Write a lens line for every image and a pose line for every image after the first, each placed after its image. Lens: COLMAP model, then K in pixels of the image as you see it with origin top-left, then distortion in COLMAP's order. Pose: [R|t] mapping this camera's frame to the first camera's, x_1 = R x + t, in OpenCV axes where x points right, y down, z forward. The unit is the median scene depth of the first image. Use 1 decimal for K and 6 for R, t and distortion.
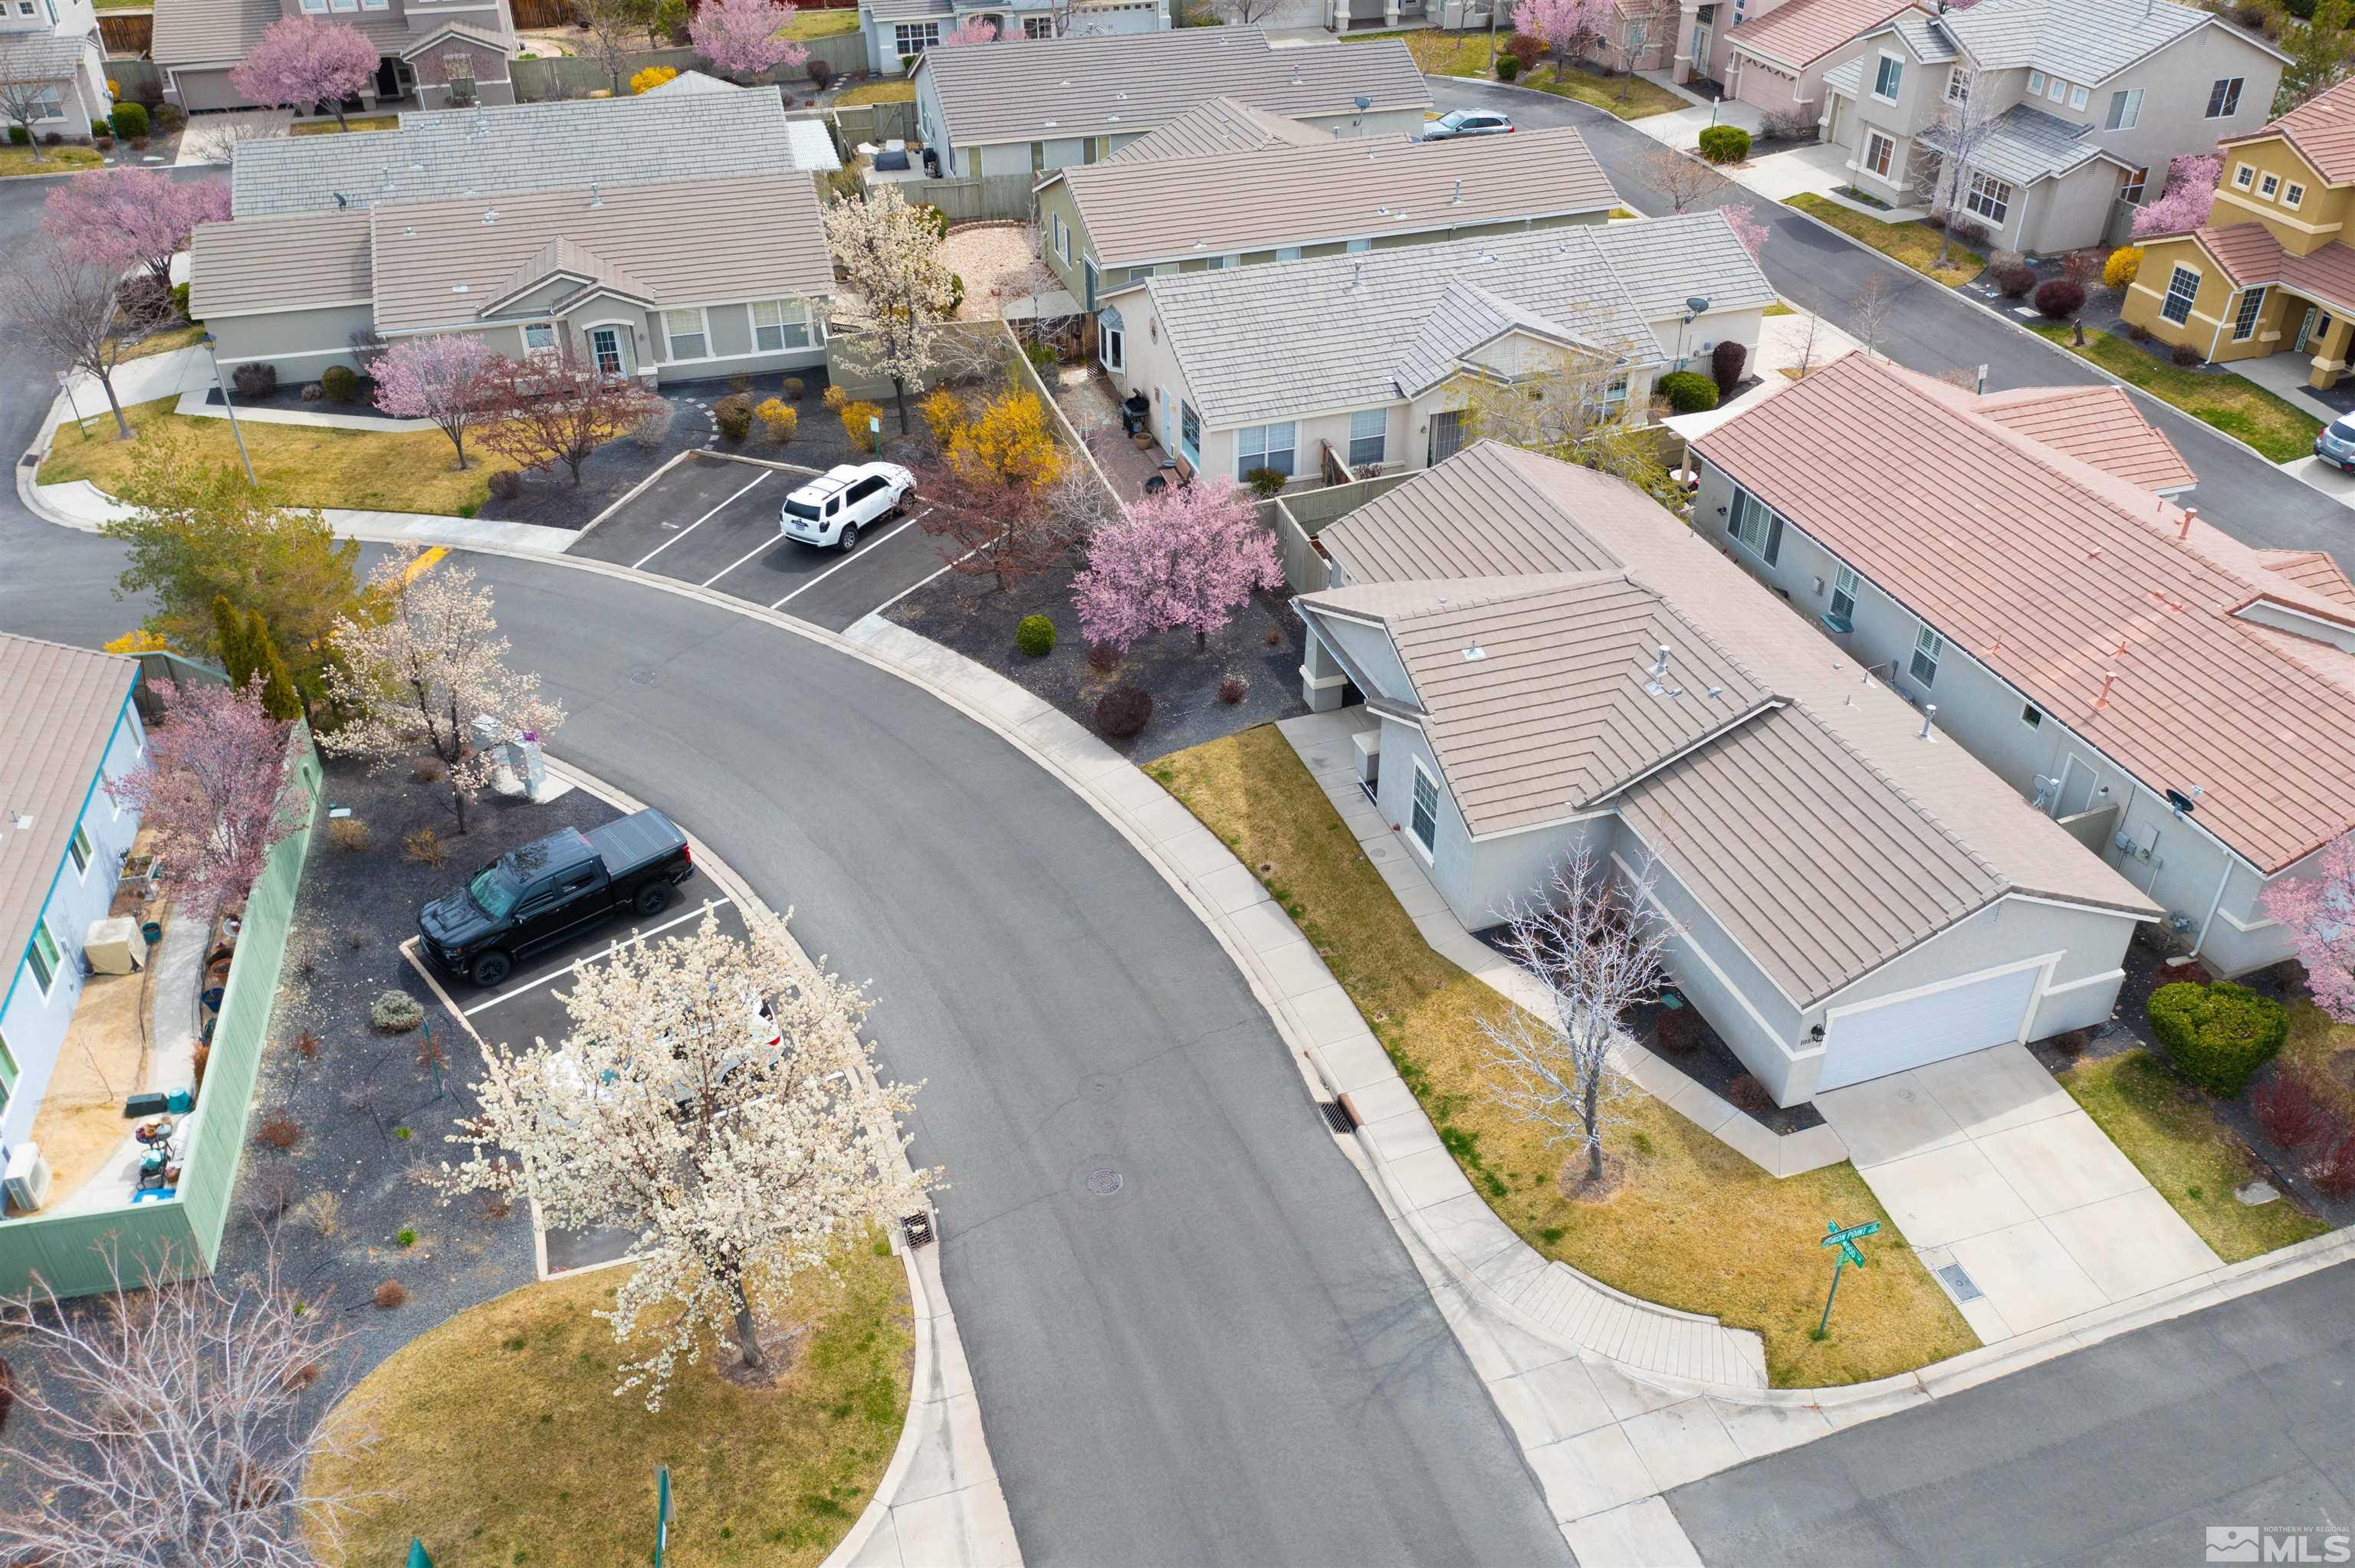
lens RADIAL K [[1810.2, 0, 1177.5], [0, 1810.2, 784.0], [0, 0, 1]] dist [-0.012286, 0.003729]
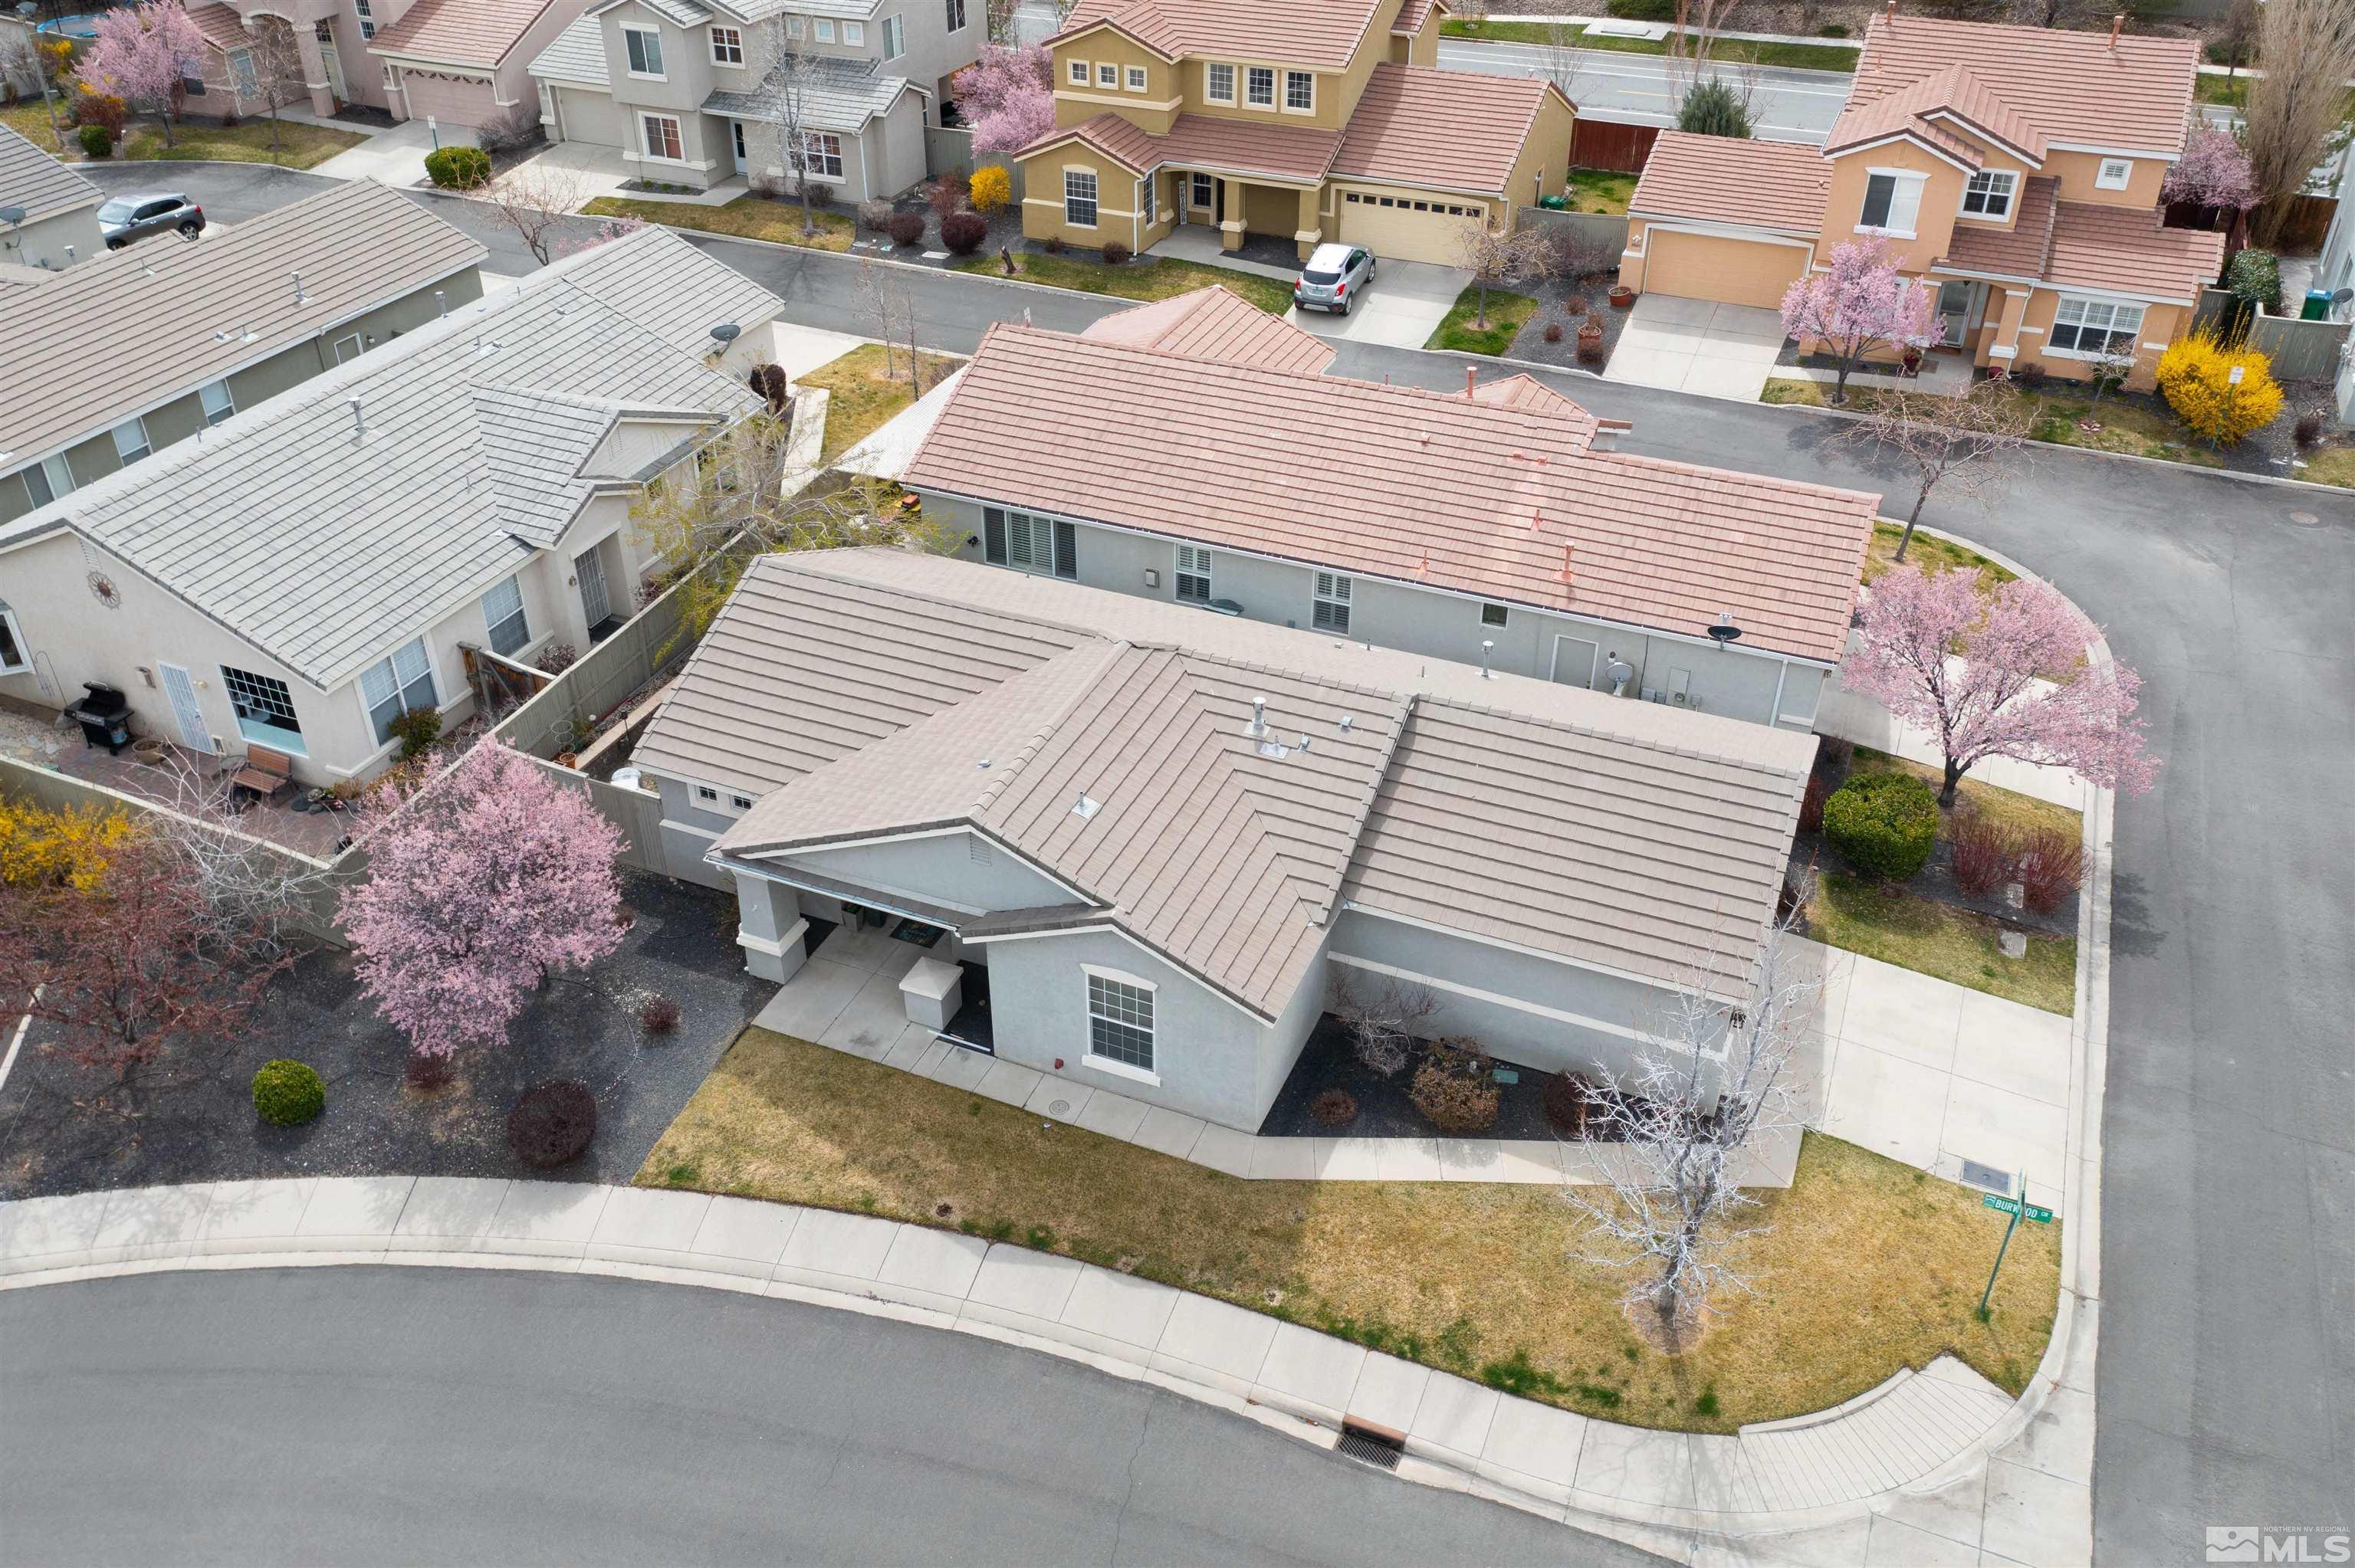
lens RADIAL K [[1848.3, 0, 1177.5], [0, 1848.3, 784.0], [0, 0, 1]] dist [-0.023048, 0.038540]
pose [[0.665857, -0.415415, 0.619729, -0.173475], [0.422887, 0.894471, 0.145216, -0.108895], [-0.614655, 0.165383, 0.771264, 0.240727]]
